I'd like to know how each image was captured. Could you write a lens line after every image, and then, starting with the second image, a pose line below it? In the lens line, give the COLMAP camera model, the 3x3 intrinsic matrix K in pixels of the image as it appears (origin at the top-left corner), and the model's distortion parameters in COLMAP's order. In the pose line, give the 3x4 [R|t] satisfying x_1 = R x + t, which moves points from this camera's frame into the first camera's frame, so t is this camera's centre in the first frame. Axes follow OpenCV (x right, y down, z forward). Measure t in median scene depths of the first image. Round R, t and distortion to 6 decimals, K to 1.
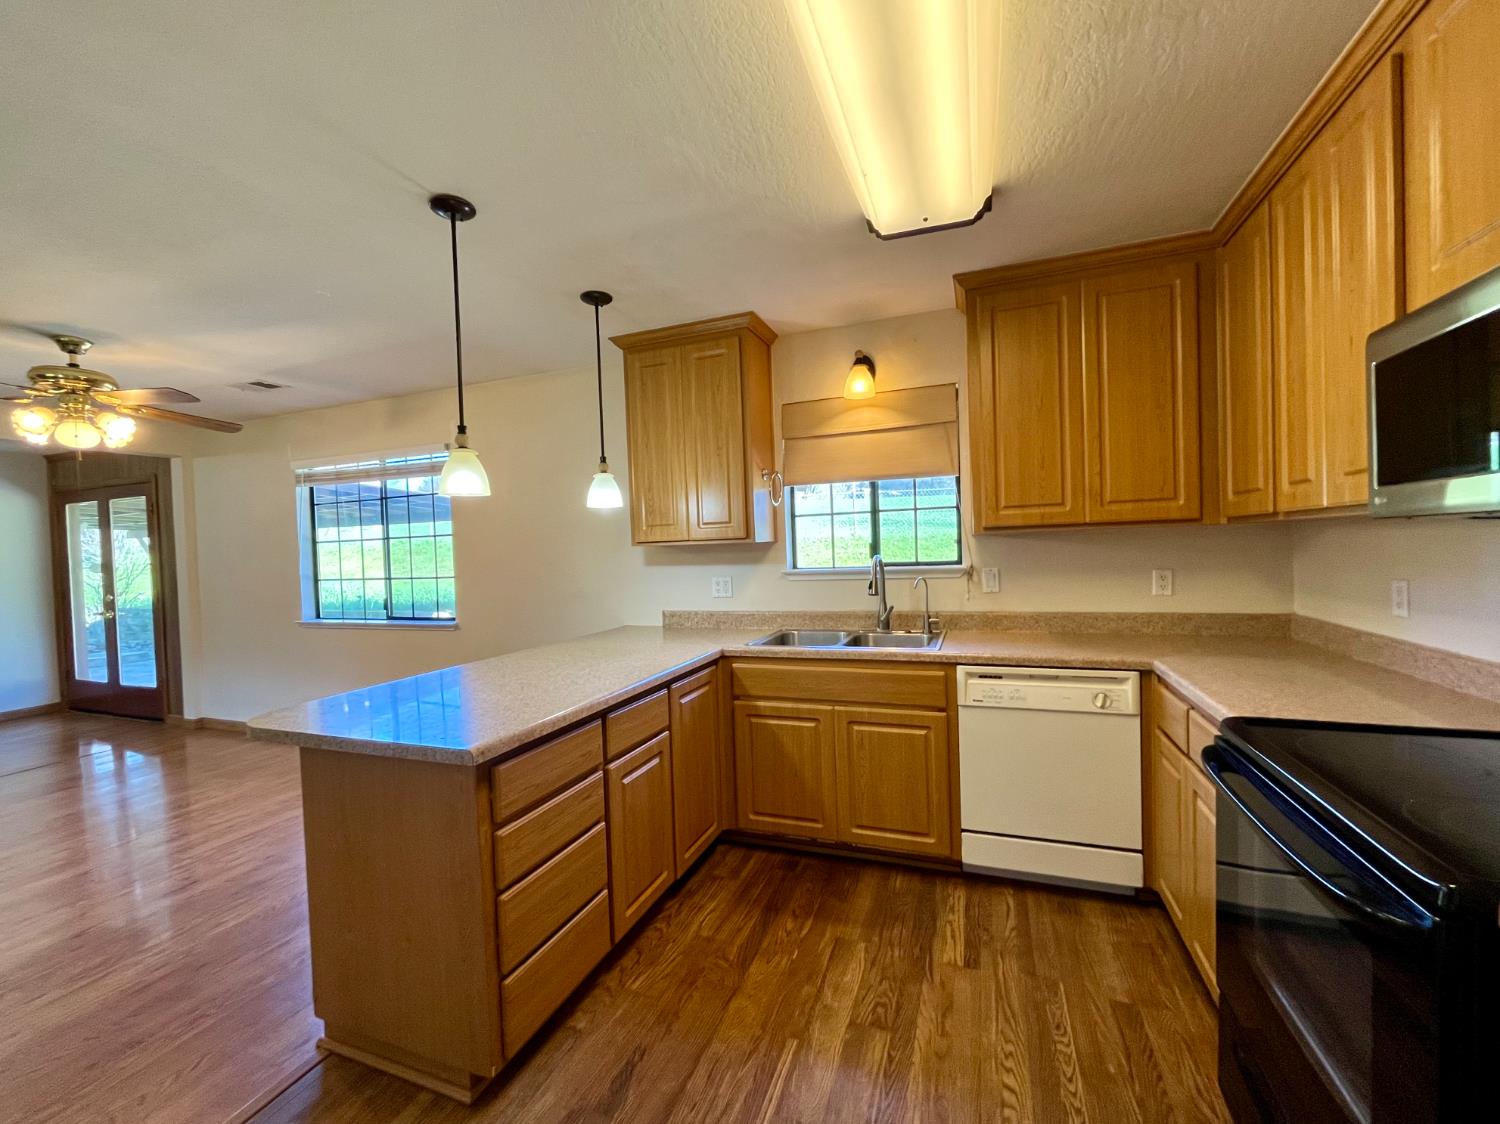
lens RADIAL K [[618.1, 0, 746.5], [0, 618.1, 563.9], [0, 0, 1]] dist [-0.002136, -0.000504]
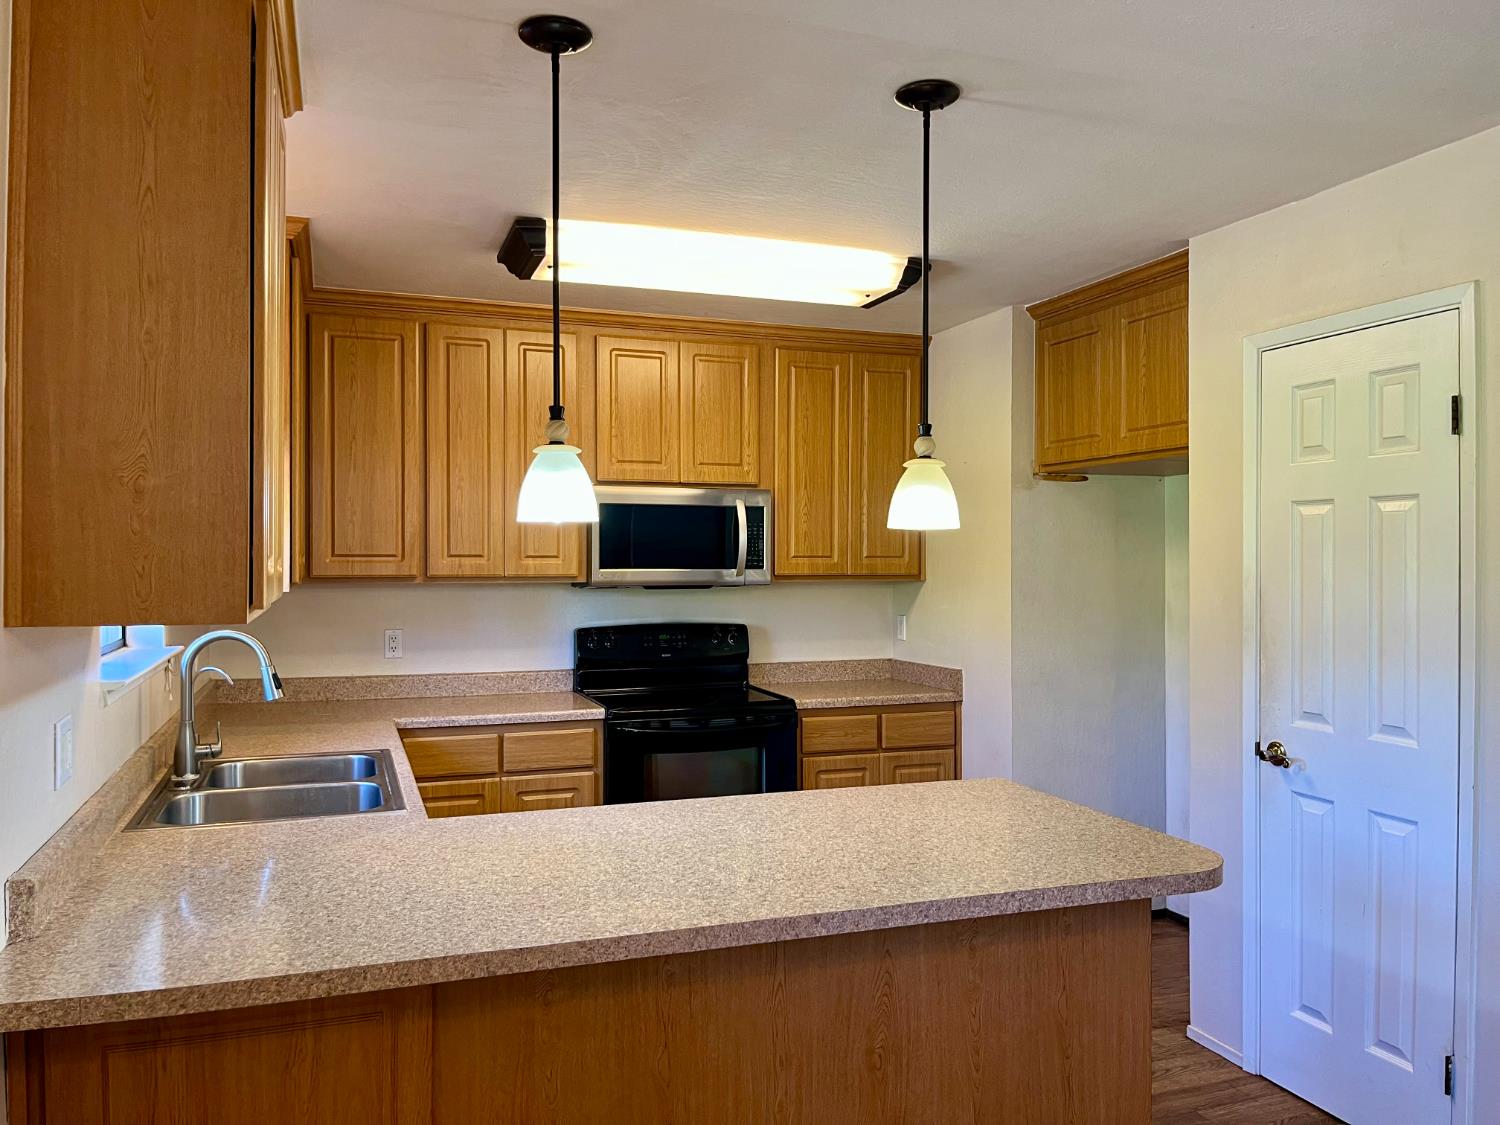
lens RADIAL K [[1140.6, 0, 757.0], [0, 1140.6, 572.7], [0, 0, 1]] dist [0.070322, -0.094749]
pose [[-0.658613, 0.019345, 0.752233, -0.884100], [0.036116, 0.999330, 0.005921, -0.055911], [-0.751615, 0.031067, -0.658871, 1.365932]]
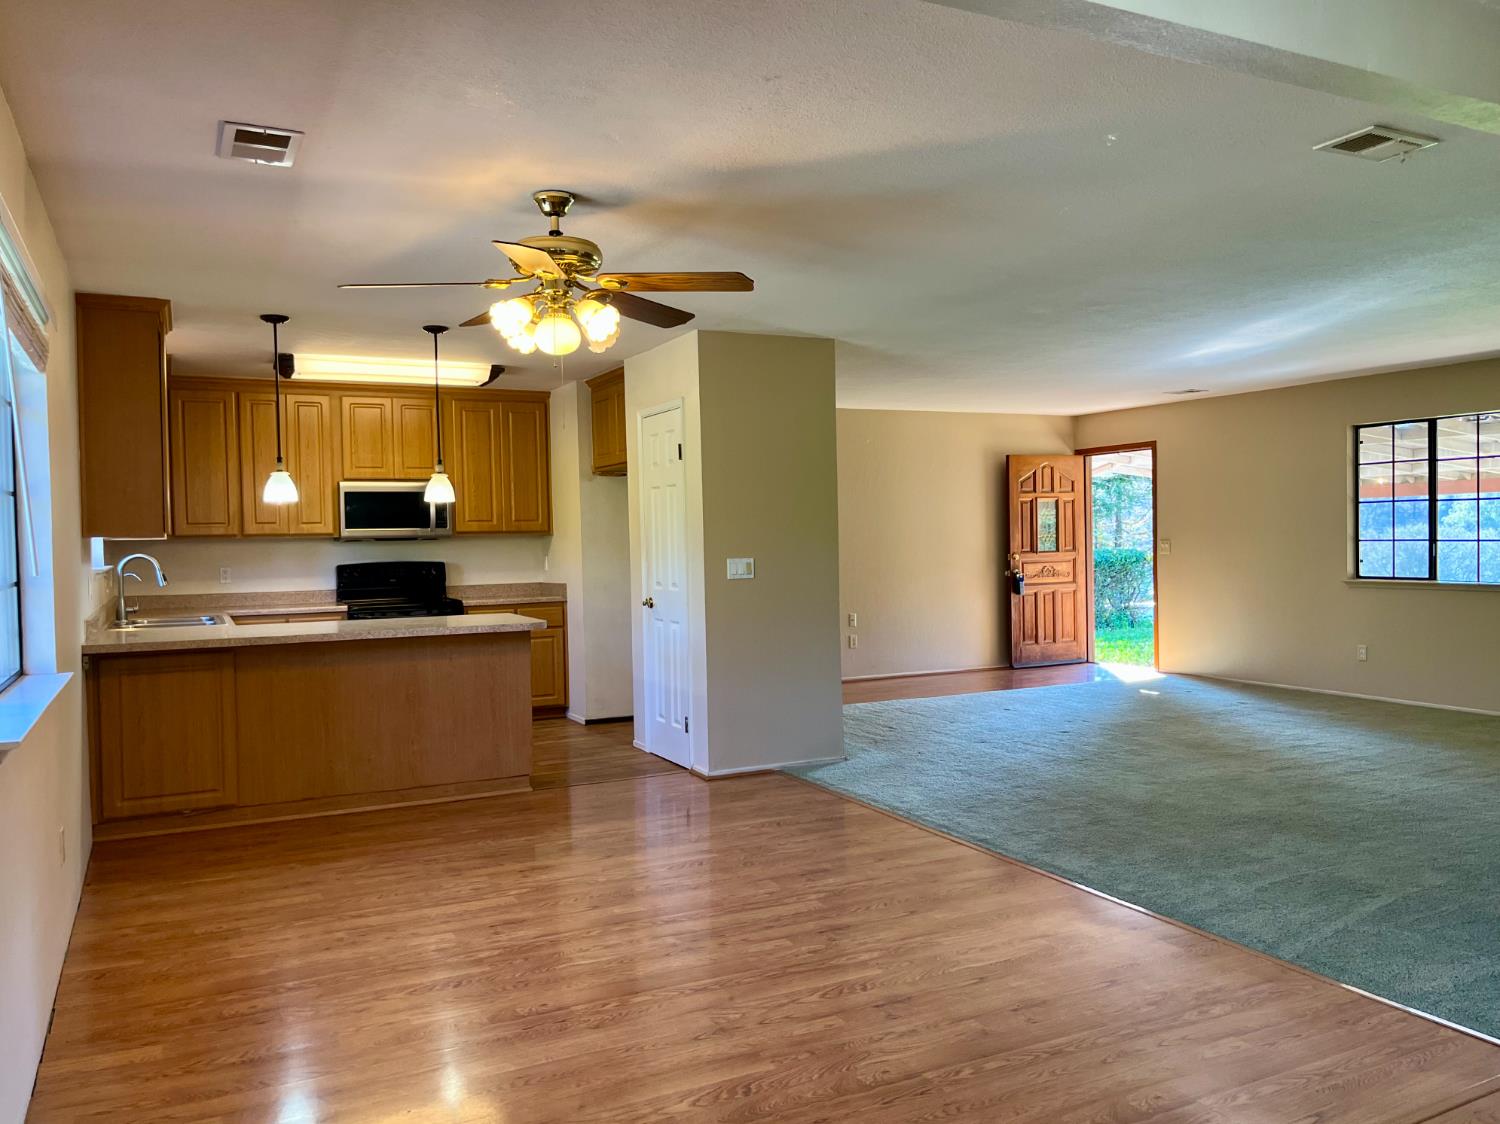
lens RADIAL K [[1143.5, 0, 769.7], [0, 1143.5, 565.9], [0, 0, 1]] dist [0.004533, 0.000788]
pose [[-0.747581, 0.028960, 0.663539, -2.195272], [0.058235, 0.998059, 0.022052, 0.030332], [-0.661613, 0.055127, -0.747817, 1.903821]]
